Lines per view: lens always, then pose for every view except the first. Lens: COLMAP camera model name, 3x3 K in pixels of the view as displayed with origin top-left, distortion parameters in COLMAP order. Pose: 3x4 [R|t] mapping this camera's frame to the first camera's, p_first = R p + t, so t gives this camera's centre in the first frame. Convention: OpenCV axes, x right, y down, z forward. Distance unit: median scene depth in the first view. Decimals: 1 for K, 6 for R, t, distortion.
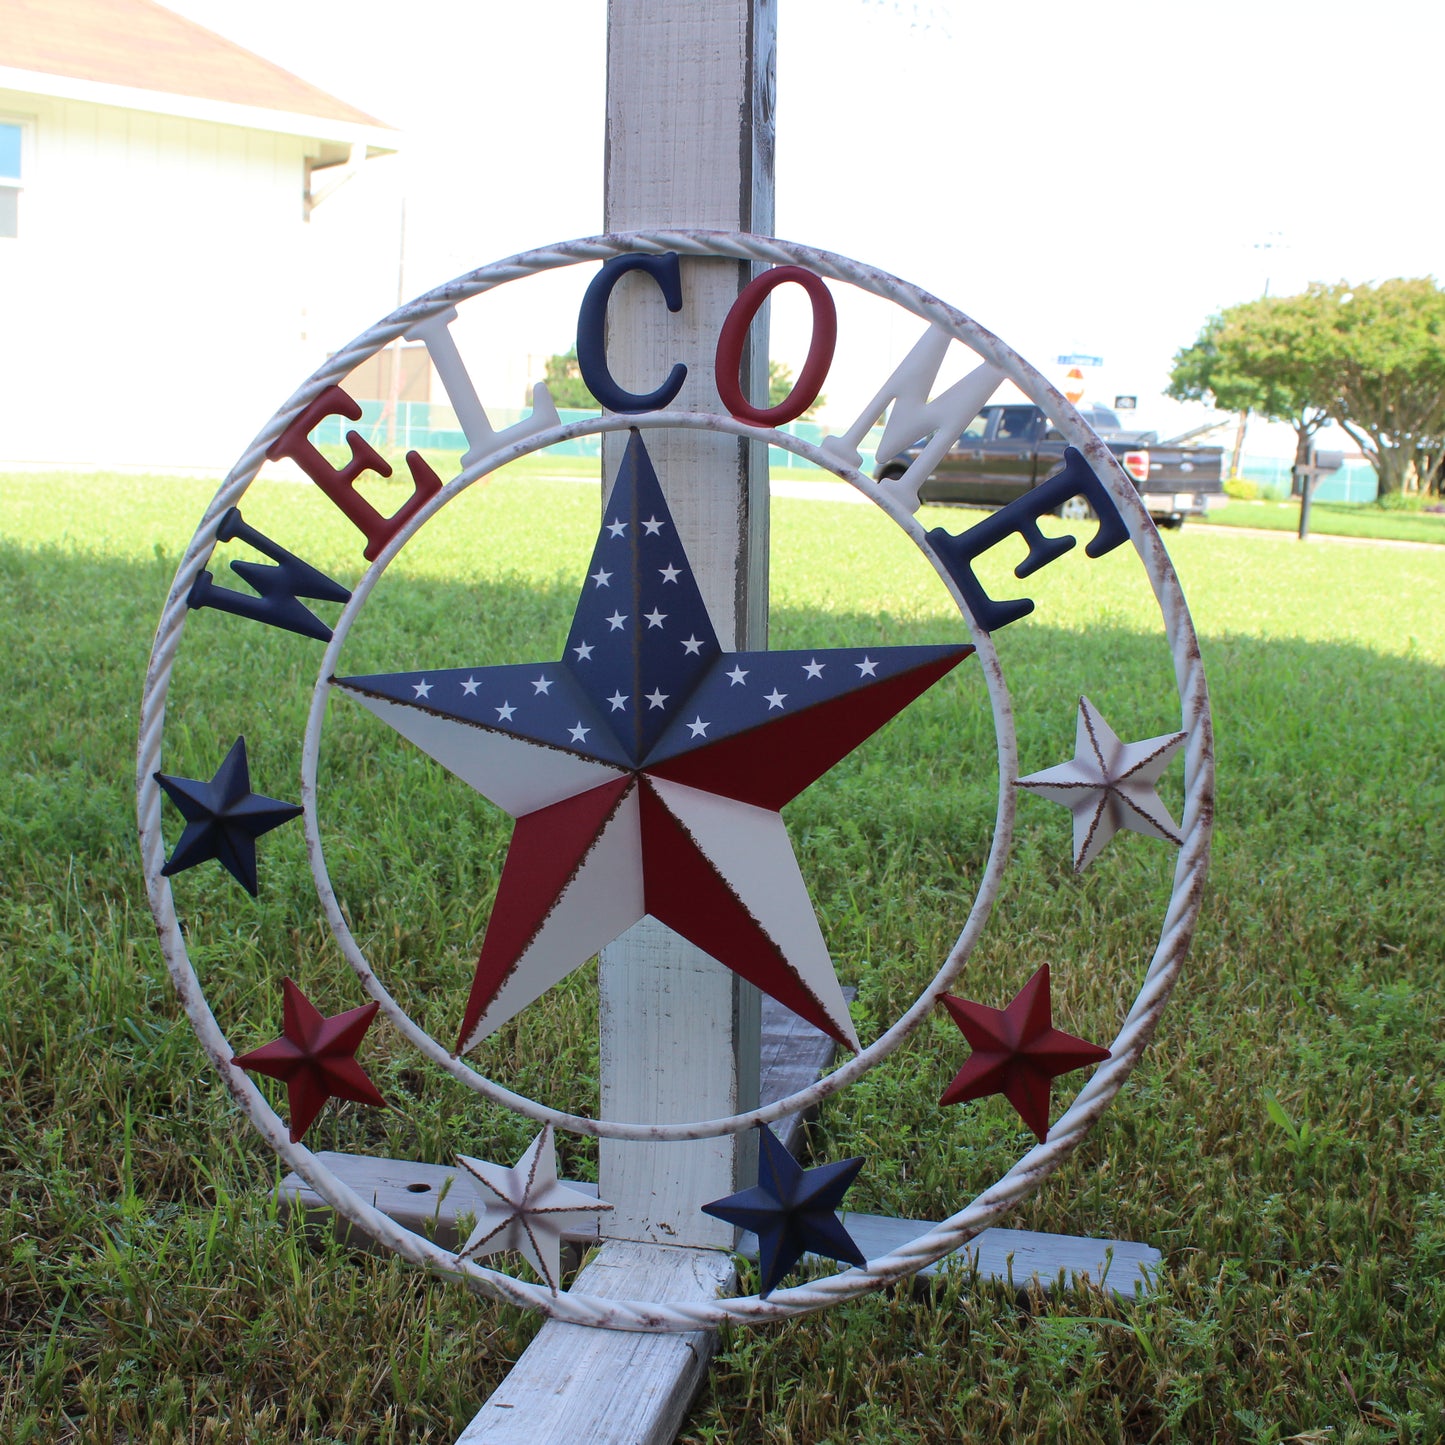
lens RADIAL K [[1796.6, 0, 719.5], [0, 1796.6, 728.7], [0, 0, 1]] dist [-0.177189, 0.179676]
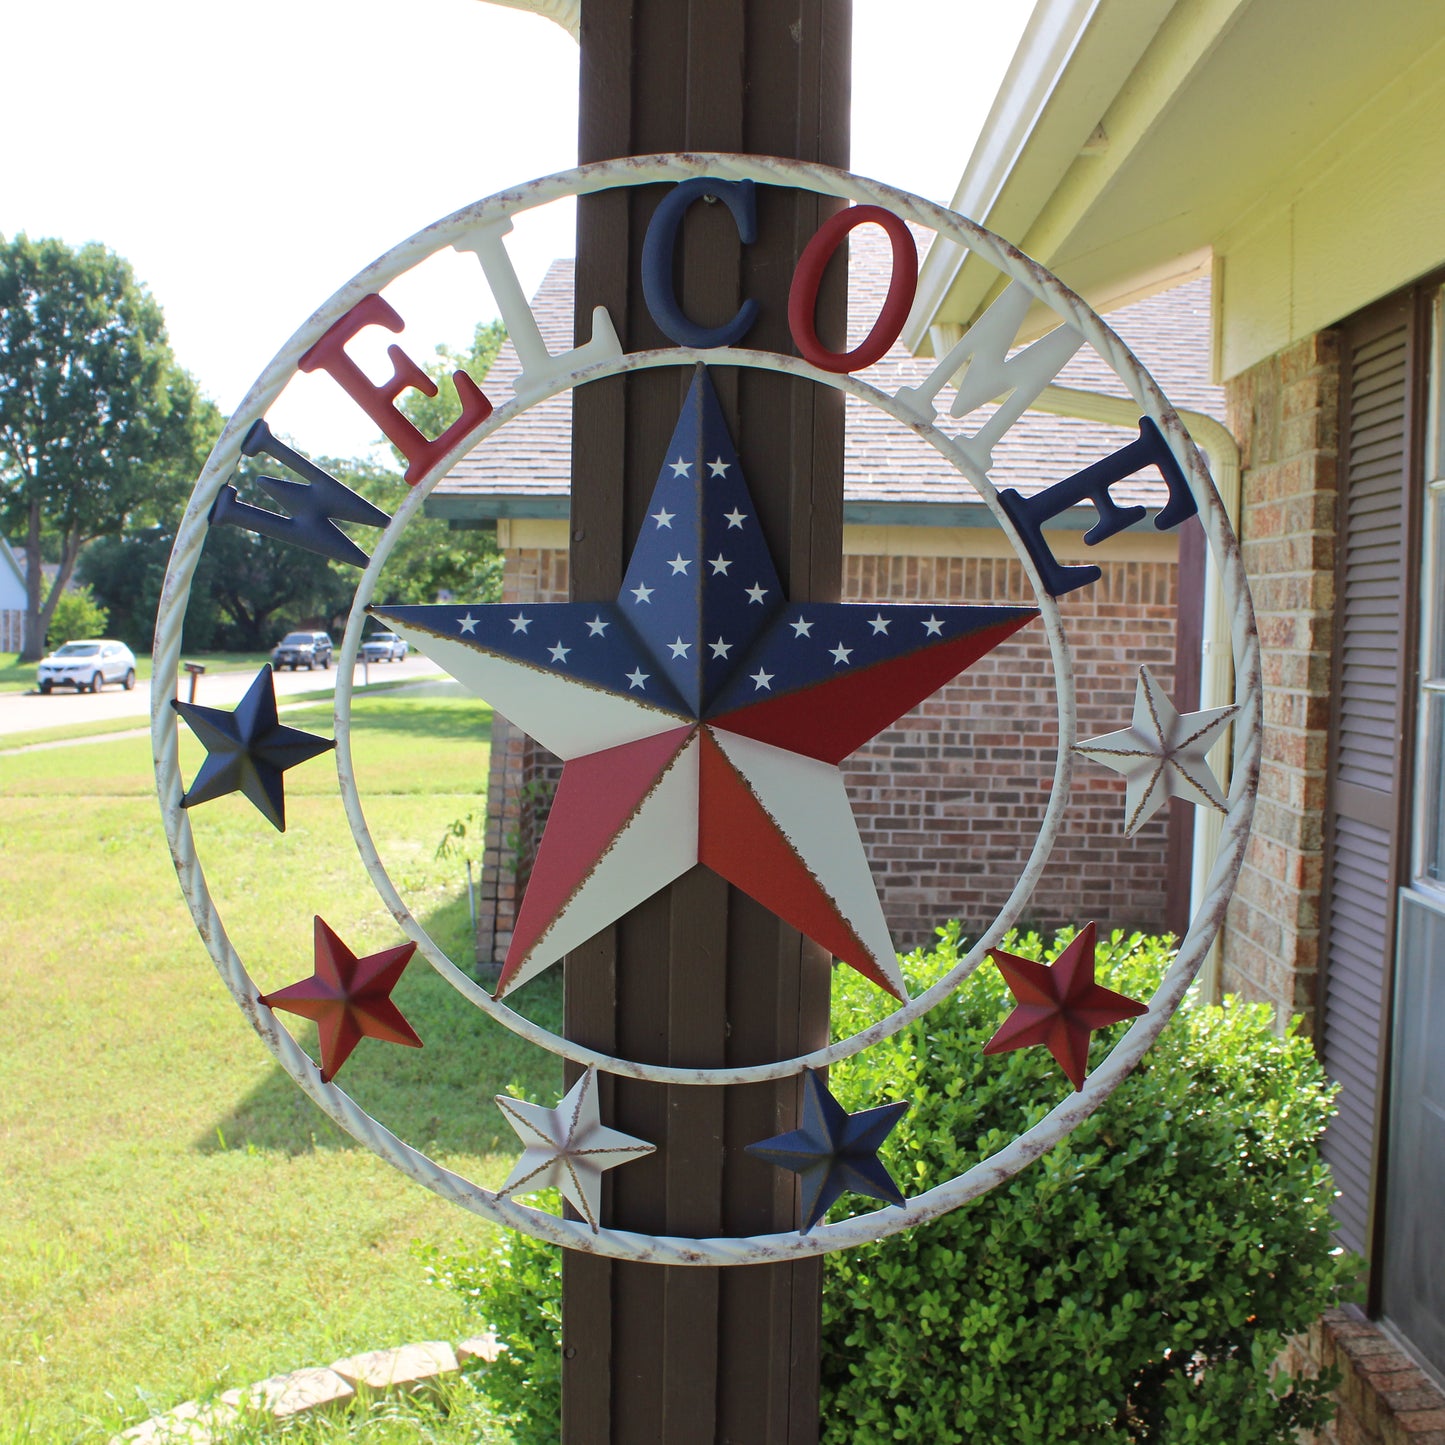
lens RADIAL K [[1796.6, 0, 719.5], [0, 1796.6, 728.7], [0, 0, 1]] dist [-0.177189, 0.179676]
pose [[0.989026, 0.024137, 0.145755, -0.176800], [-0.043034, 0.990850, 0.127924, -0.098264], [-0.141333, -0.132793, 0.981015, 0.028981]]
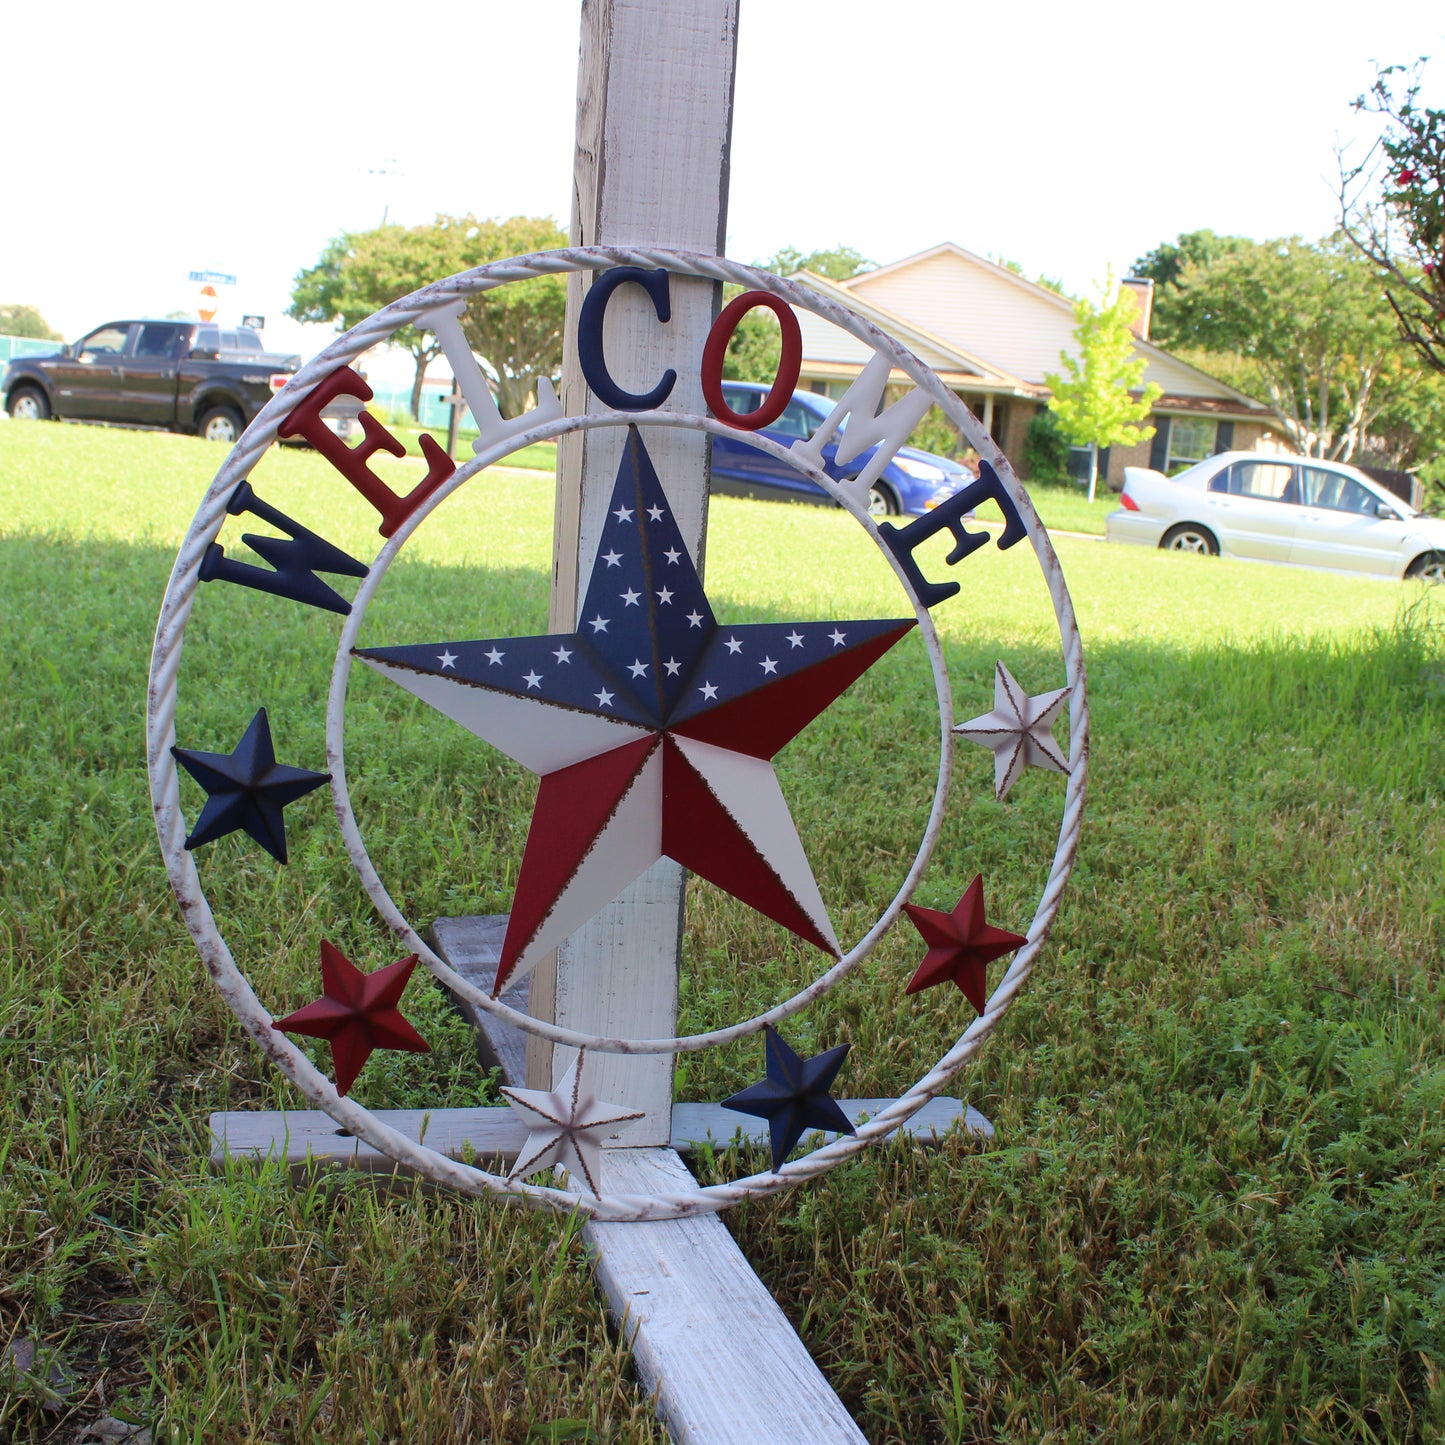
lens RADIAL K [[1796.6, 0, 719.5], [0, 1796.6, 728.7], [0, 0, 1]] dist [-0.177189, 0.179676]
pose [[0.882354, -0.031687, 0.469519, -0.542746], [0.010840, 0.998834, 0.047039, -0.030288], [-0.470462, -0.036415, 0.881668, -0.021361]]
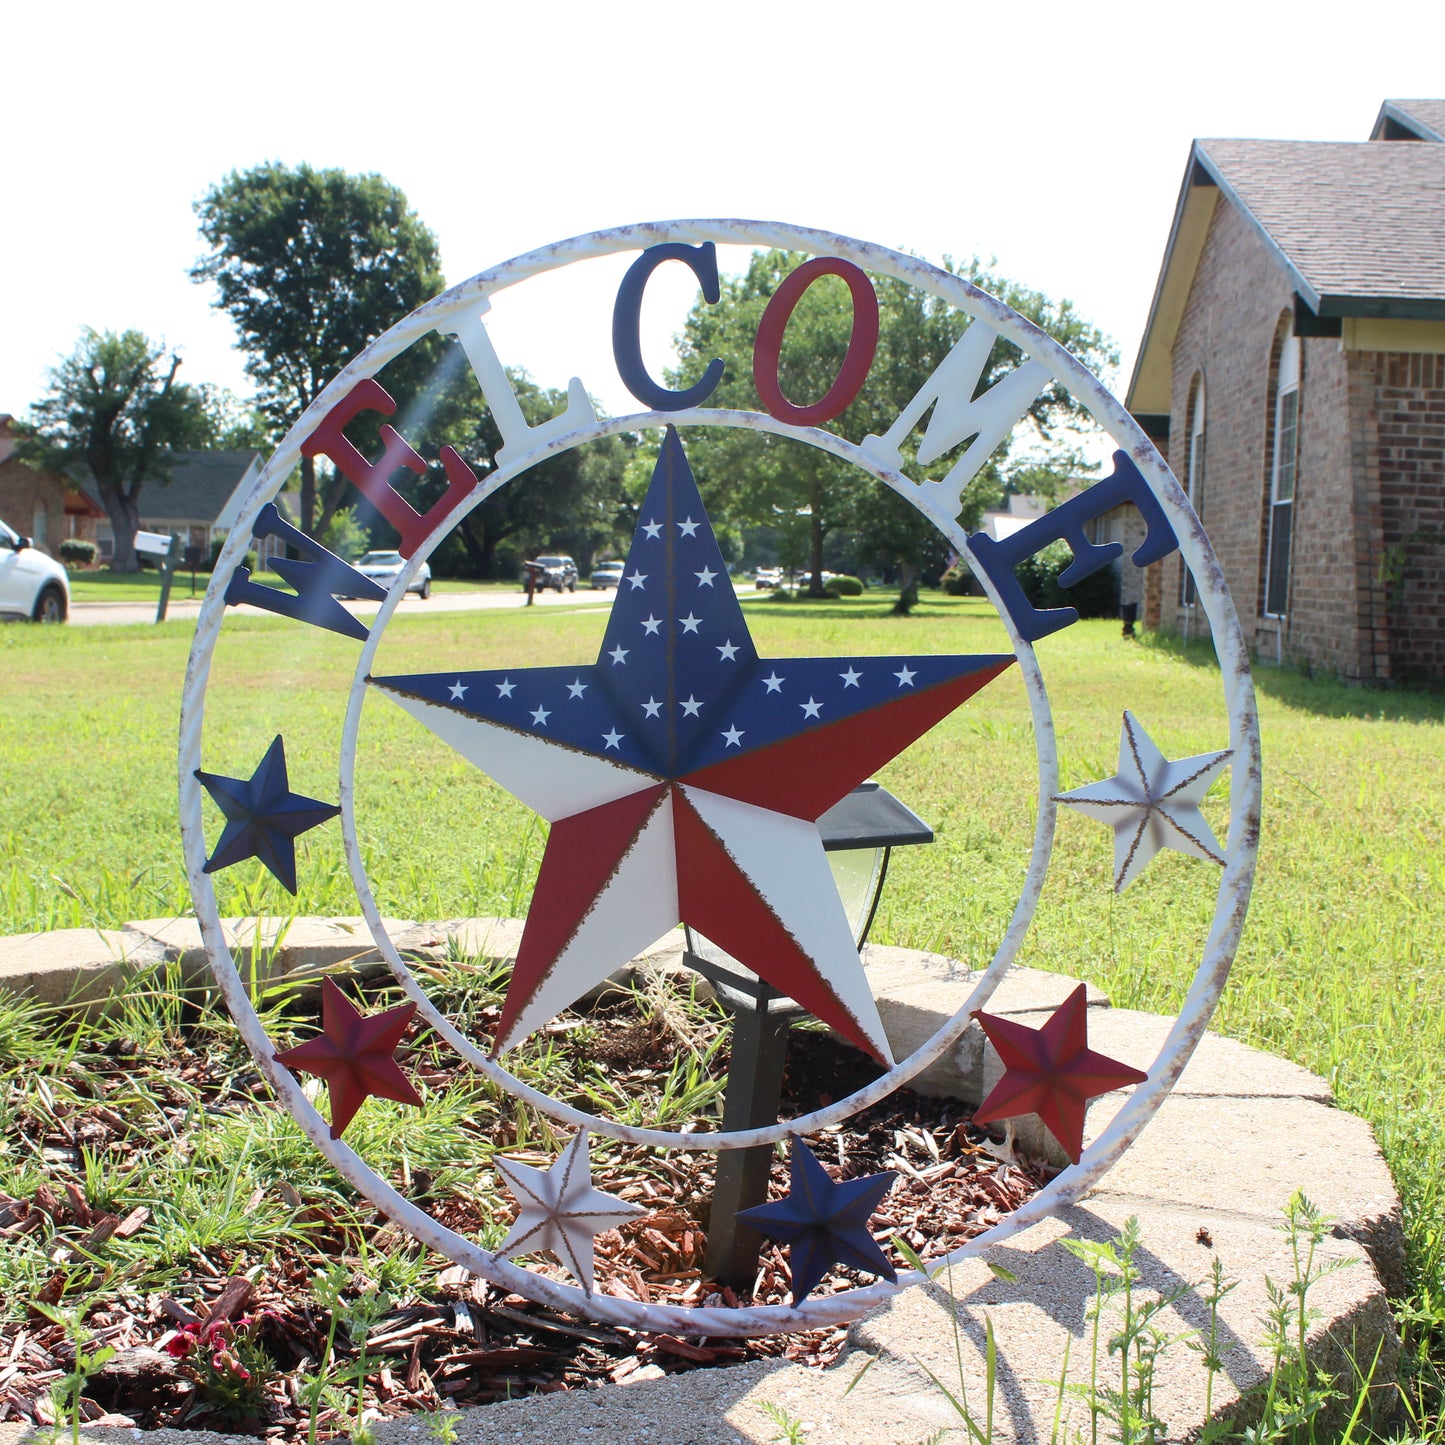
lens RADIAL K [[1796.6, 0, 719.5], [0, 1796.6, 728.7], [0, 0, 1]] dist [-0.177189, 0.179676]
pose [[0.998107, 0.006544, -0.061148, 0.040544], [-0.002556, 0.997877, 0.065070, -0.067970], [0.061444, -0.064790, 0.996005, 0.021253]]
